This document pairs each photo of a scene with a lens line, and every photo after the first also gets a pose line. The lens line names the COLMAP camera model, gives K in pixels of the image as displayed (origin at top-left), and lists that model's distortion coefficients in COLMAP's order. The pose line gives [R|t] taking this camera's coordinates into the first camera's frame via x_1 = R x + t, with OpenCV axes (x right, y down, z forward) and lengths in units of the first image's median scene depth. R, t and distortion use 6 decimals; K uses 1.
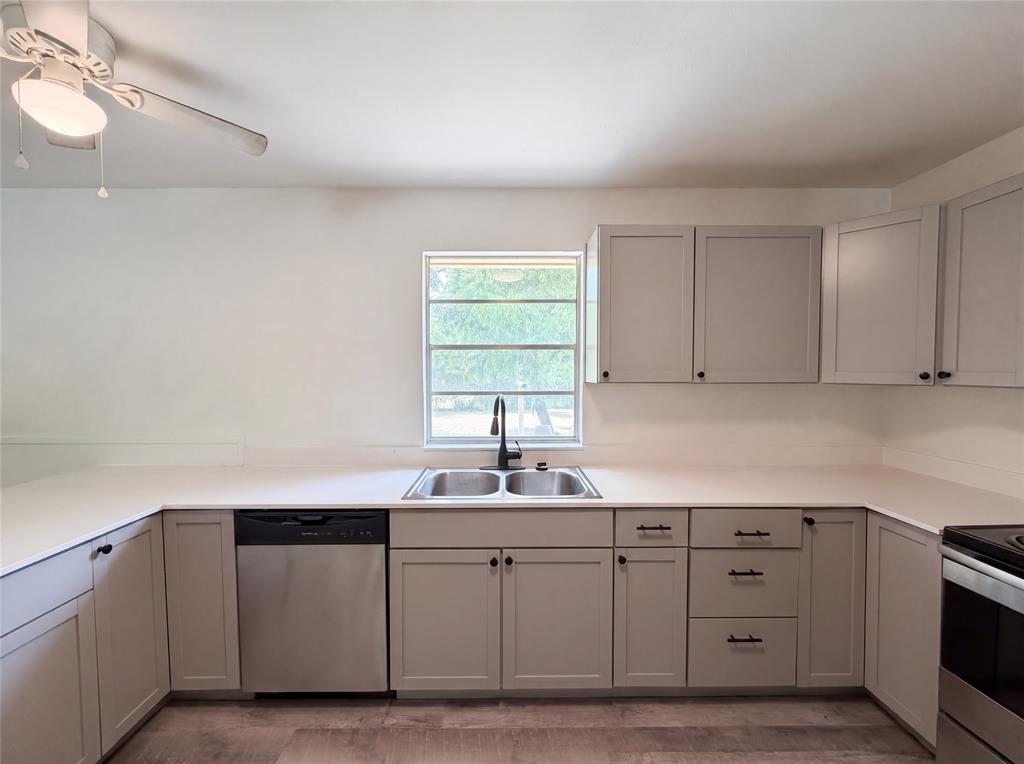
lens RADIAL K [[396.8, 0, 509.9], [0, 396.8, 380.3], [0, 0, 1]] dist [0.000271, 0.000272]
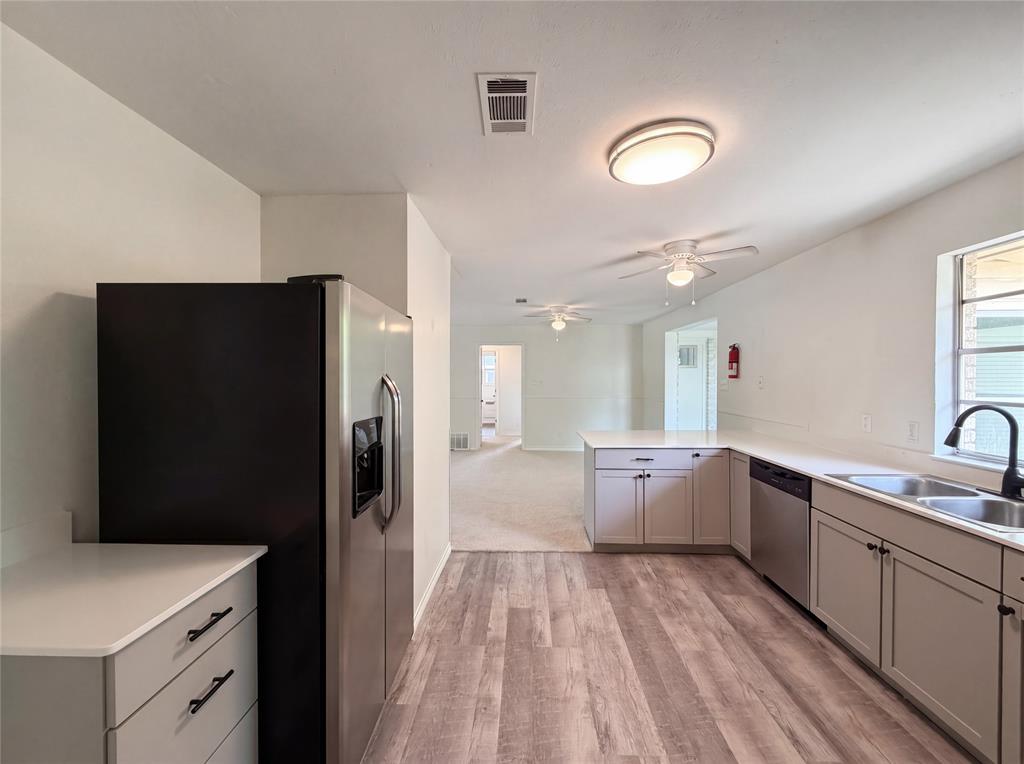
lens RADIAL K [[396.8, 0, 513.7], [0, 396.8, 380.8], [0, 0, 1]] dist [0.000271, 0.000272]
pose [[-0.042061, 0.008438, -0.999079, 1.103364], [-0.026006, 0.999616, 0.009537, 0.004123], [0.998777, 0.026383, -0.041825, 0.021338]]
